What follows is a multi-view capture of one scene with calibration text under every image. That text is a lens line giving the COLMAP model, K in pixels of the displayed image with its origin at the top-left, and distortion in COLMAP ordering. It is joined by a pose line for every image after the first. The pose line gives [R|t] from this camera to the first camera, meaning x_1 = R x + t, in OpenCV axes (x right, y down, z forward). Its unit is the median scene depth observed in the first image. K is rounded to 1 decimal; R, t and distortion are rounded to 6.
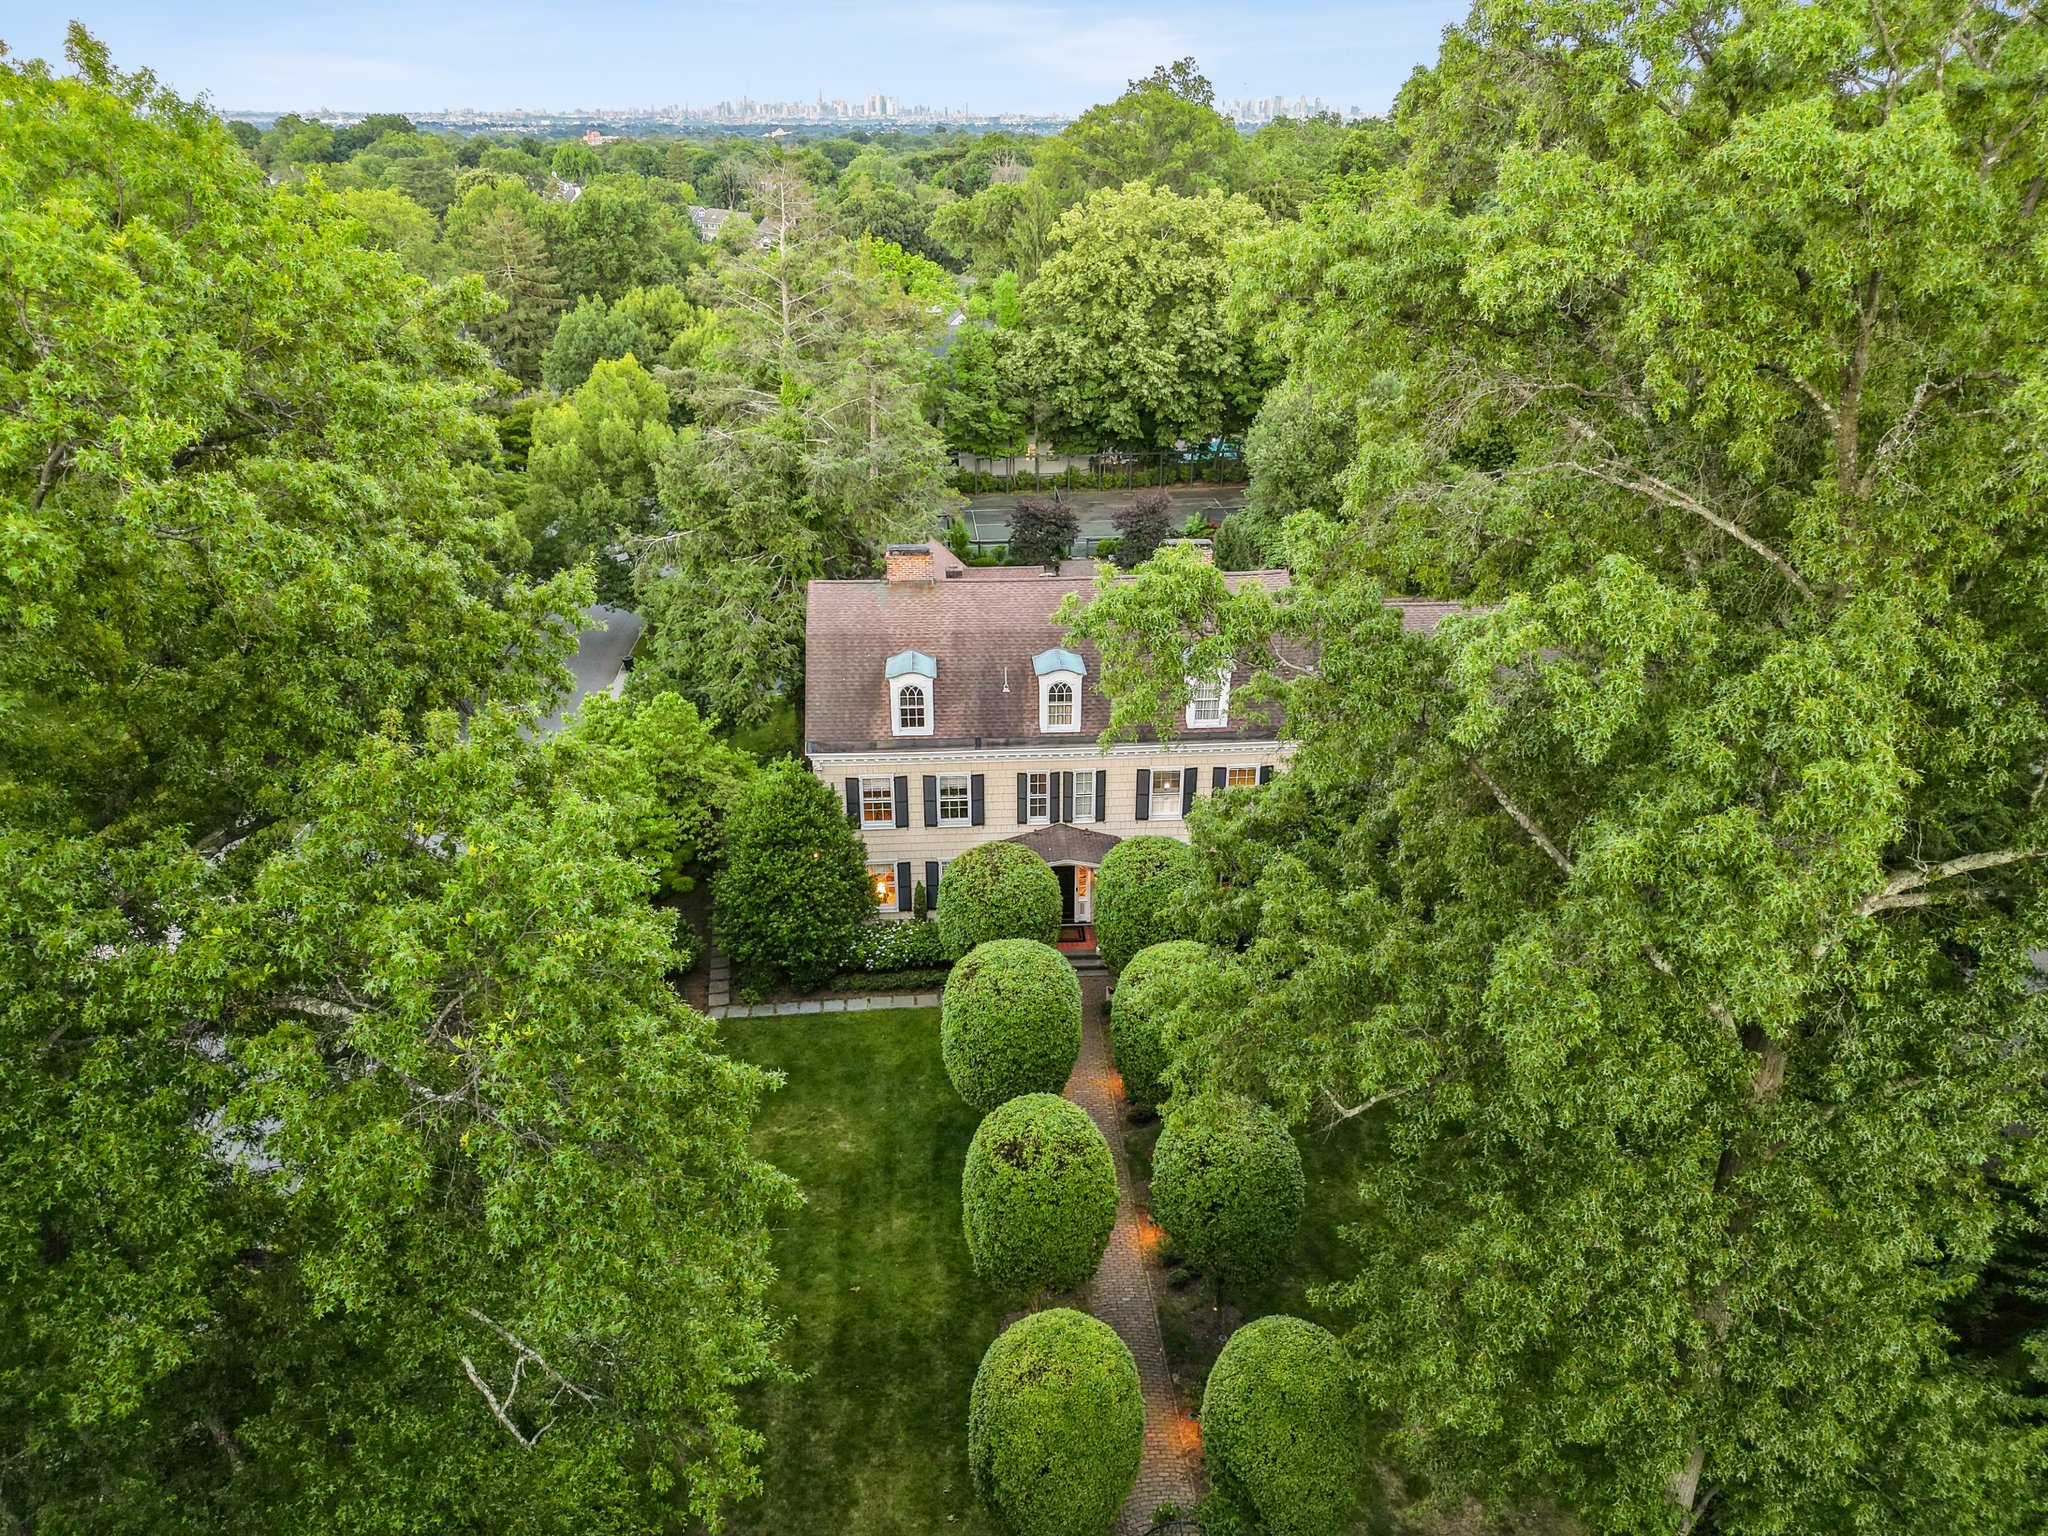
lens RADIAL K [[1438.5, 0, 1034.6], [0, 1438.5, 780.8], [0, 0, 1]] dist [0.077440, -0.003992]
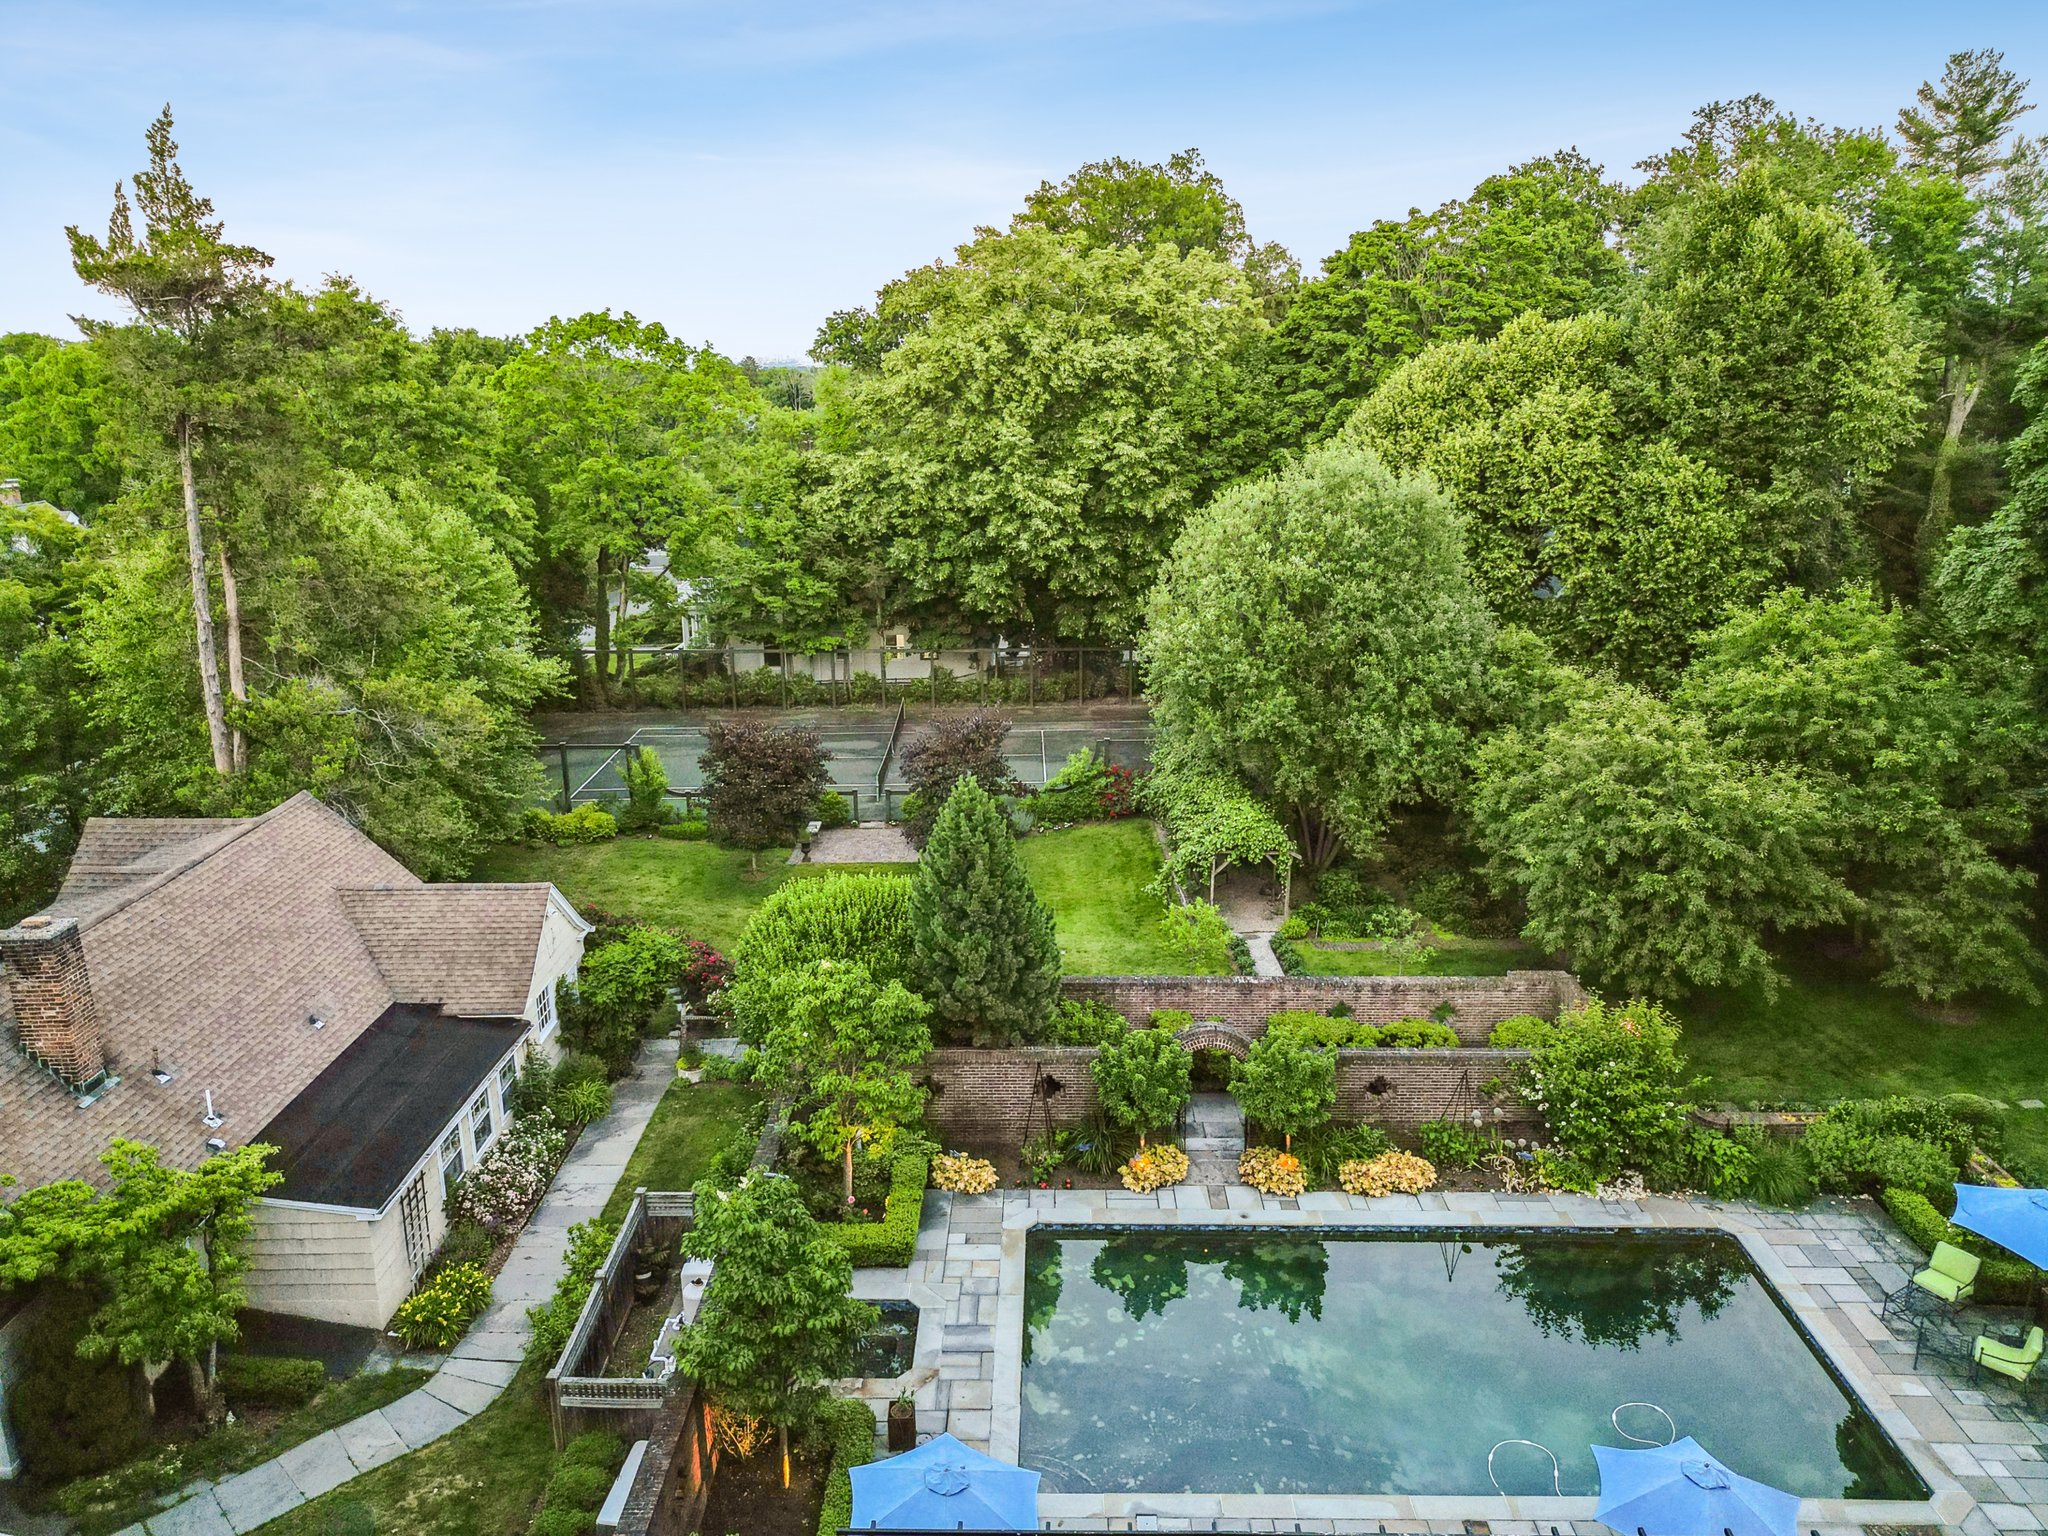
lens RADIAL K [[1438.5, 0, 993.3], [0, 1438.5, 764.6], [0, 0, 1]] dist [0.077440, -0.003992]
pose [[0.994551, 0.022969, -0.101693, 0.279788], [-0.038529, 0.987349, -0.153807, -0.198757], [0.096874, 0.156887, 0.982854, 0.967728]]
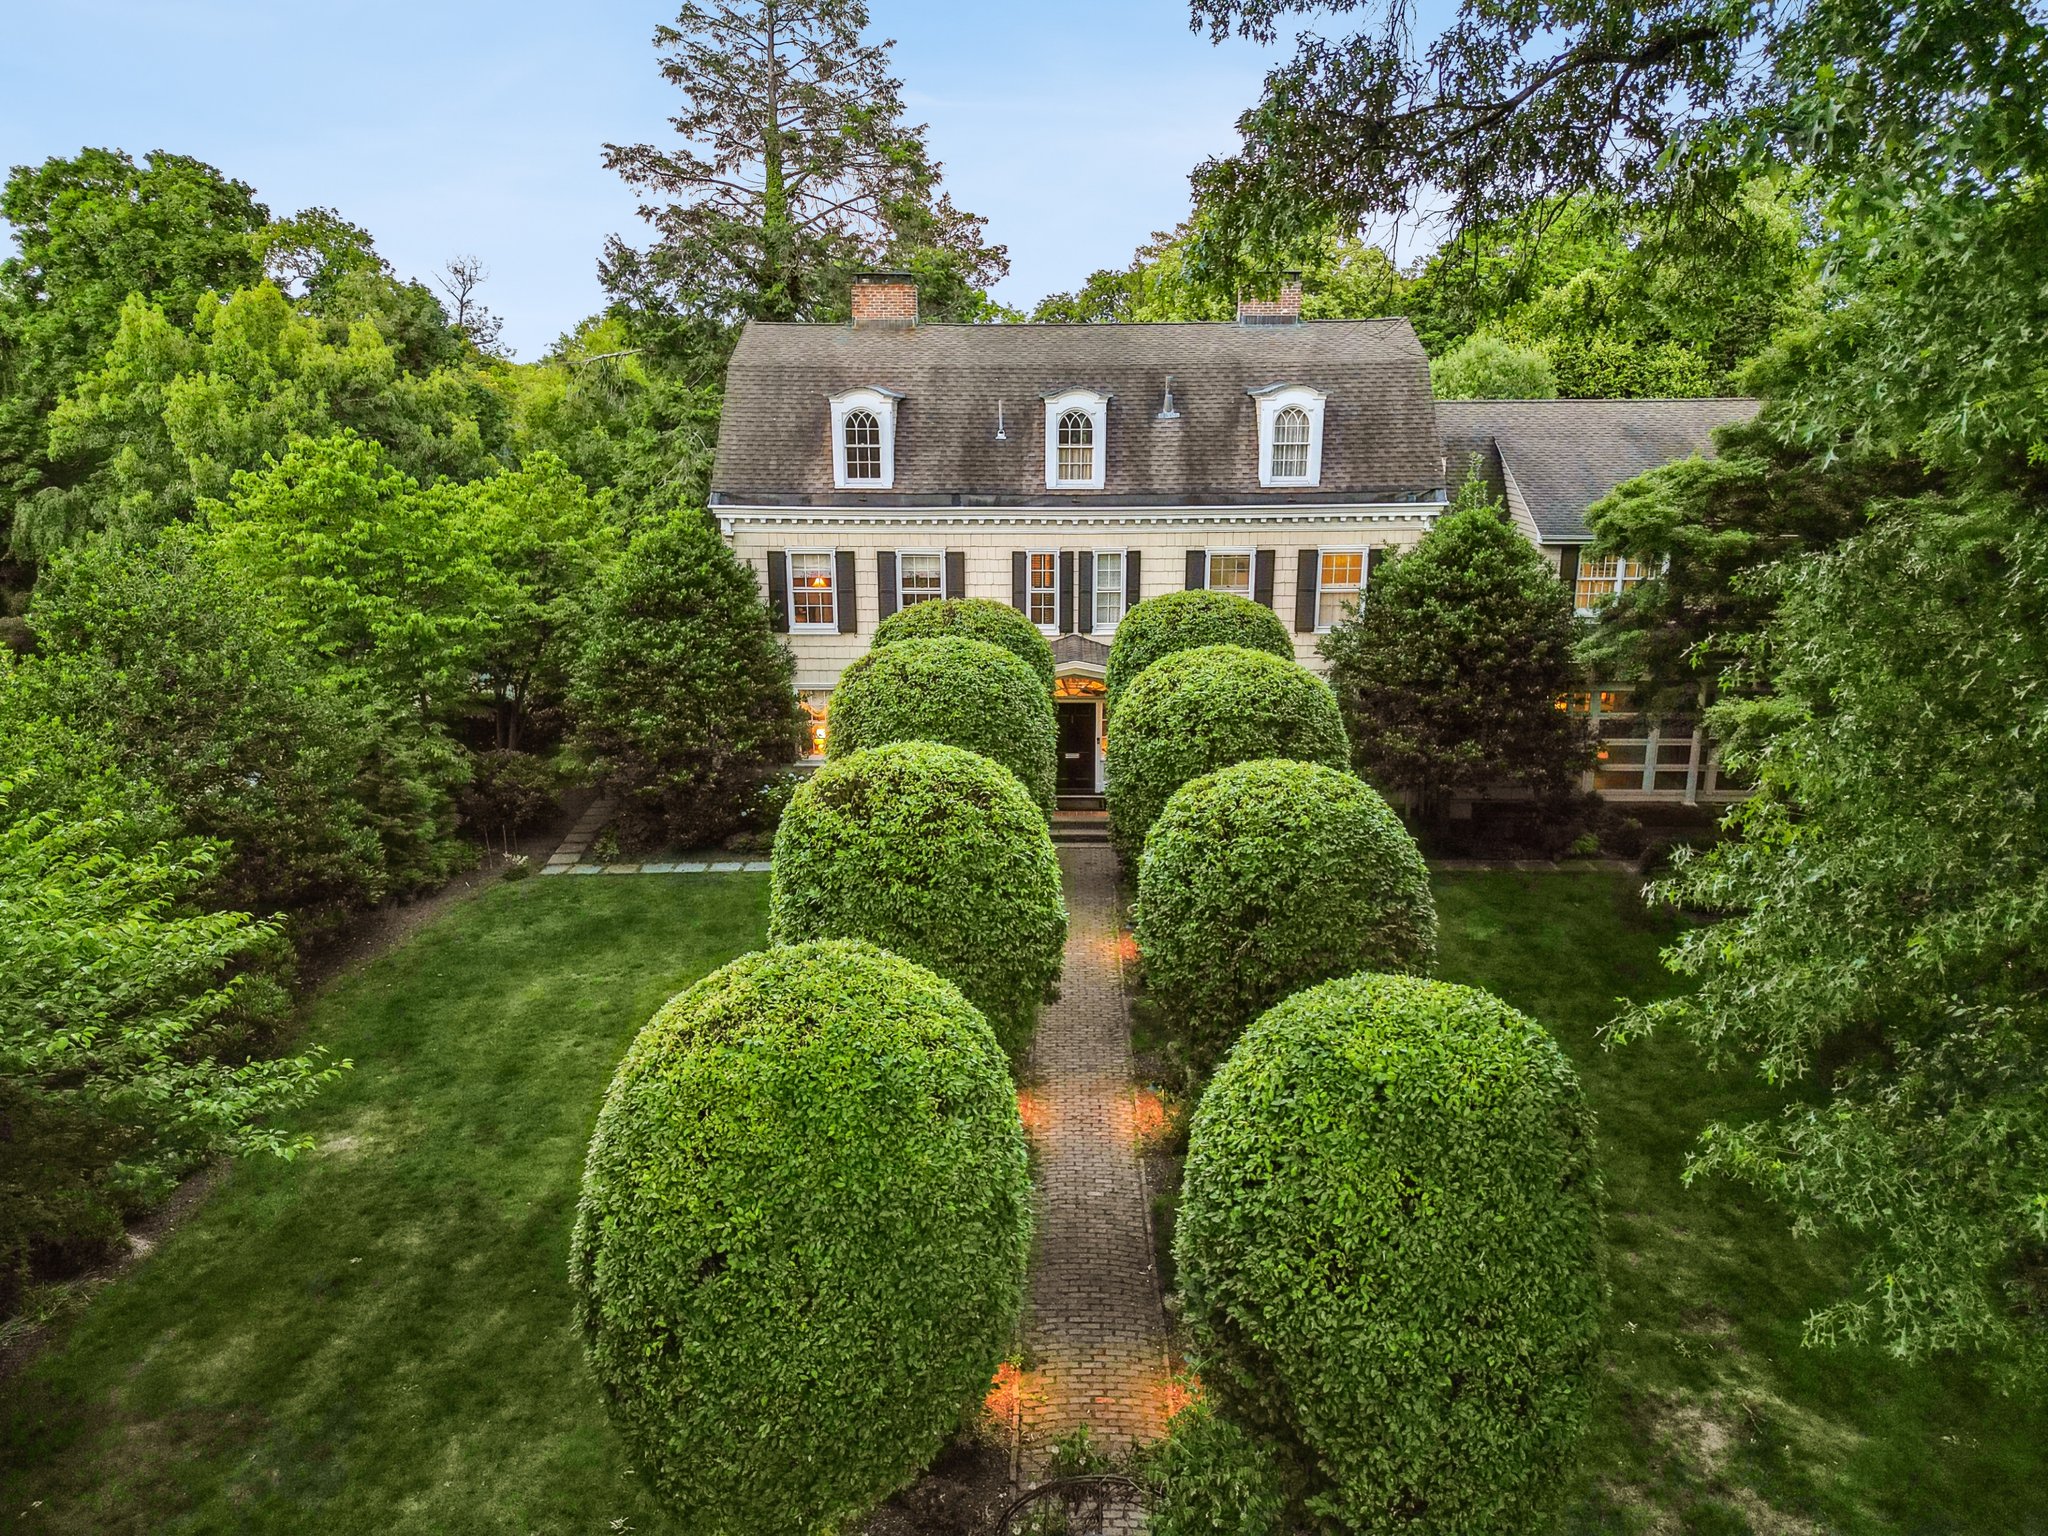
lens RADIAL K [[1438.5, 0, 1027.2], [0, 1438.5, 778.0], [0, 0, 1]] dist [0.077440, -0.003992]
pose [[0.995497, 0.020482, -0.092558, 0.060822], [-0.035844, 0.985220, -0.167500, 0.215216], [0.087759, 0.170063, 0.981518, 0.330811]]
